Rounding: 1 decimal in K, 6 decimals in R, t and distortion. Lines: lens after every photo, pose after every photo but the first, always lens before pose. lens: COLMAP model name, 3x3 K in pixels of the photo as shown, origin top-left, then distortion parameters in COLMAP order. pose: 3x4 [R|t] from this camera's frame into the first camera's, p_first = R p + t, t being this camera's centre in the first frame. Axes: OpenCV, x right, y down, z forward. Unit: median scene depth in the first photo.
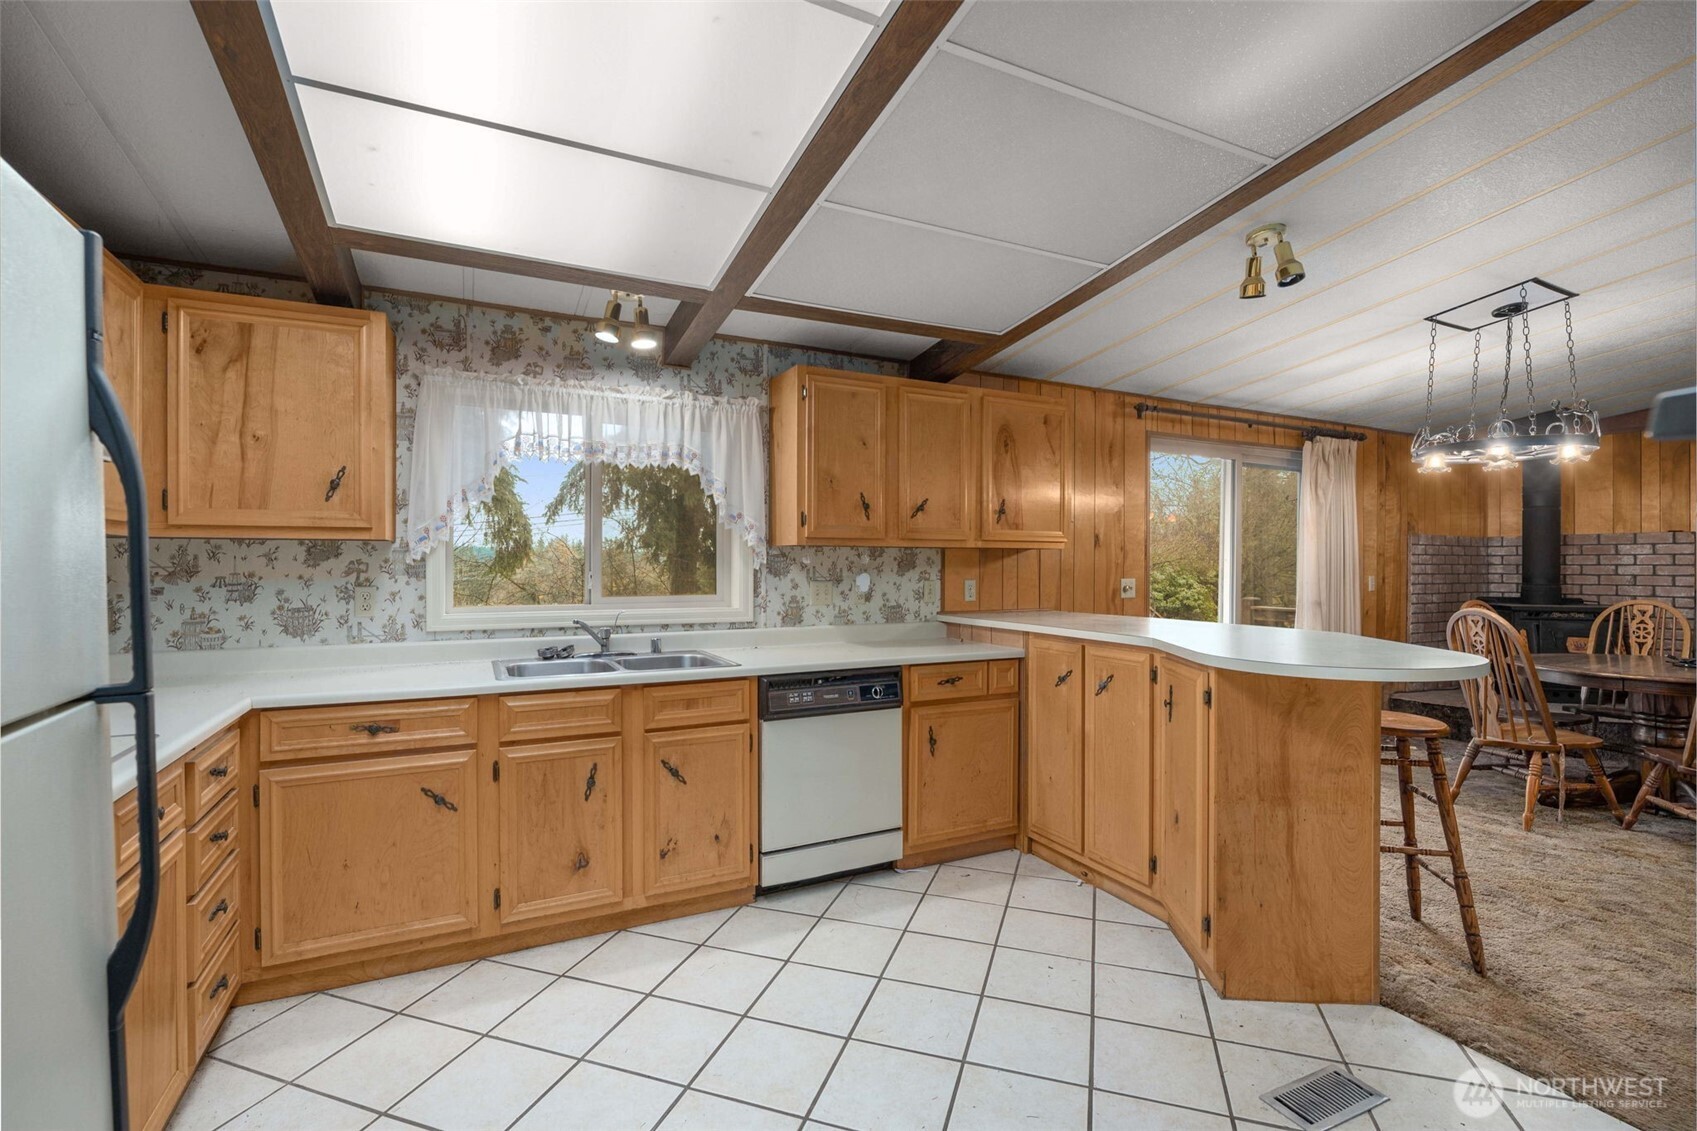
lens RADIAL K [[764.8, 0, 843.5], [0, 764.8, 564.0], [0, 0, 1]] dist [-0.000913, -0.000201]
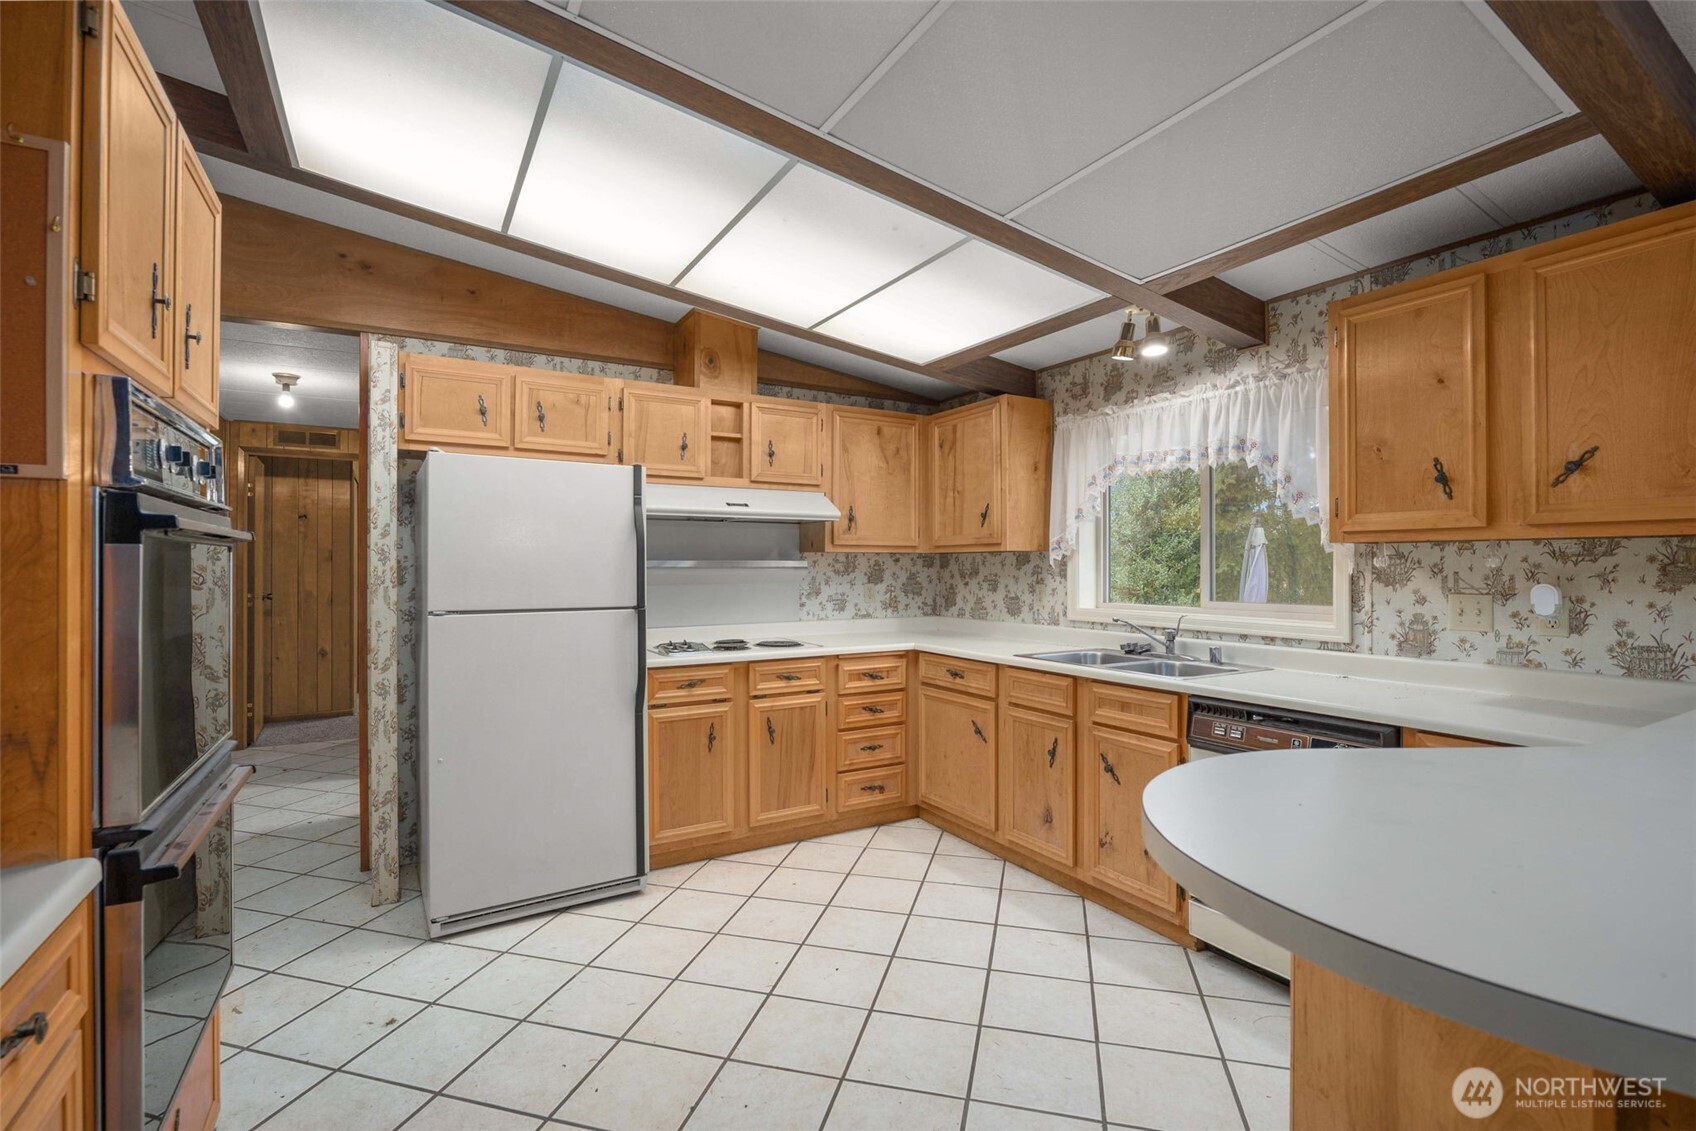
lens RADIAL K [[764.3, 0, 843.0], [0, 764.3, 564.0], [0, 0, 1]] dist [-0.000913, -0.000201]
pose [[0.074542, -0.005482, -0.997203, 0.716881], [-0.002347, 0.999981, -0.005672, 0.001569], [0.997215, 0.002763, 0.074528, 0.514196]]
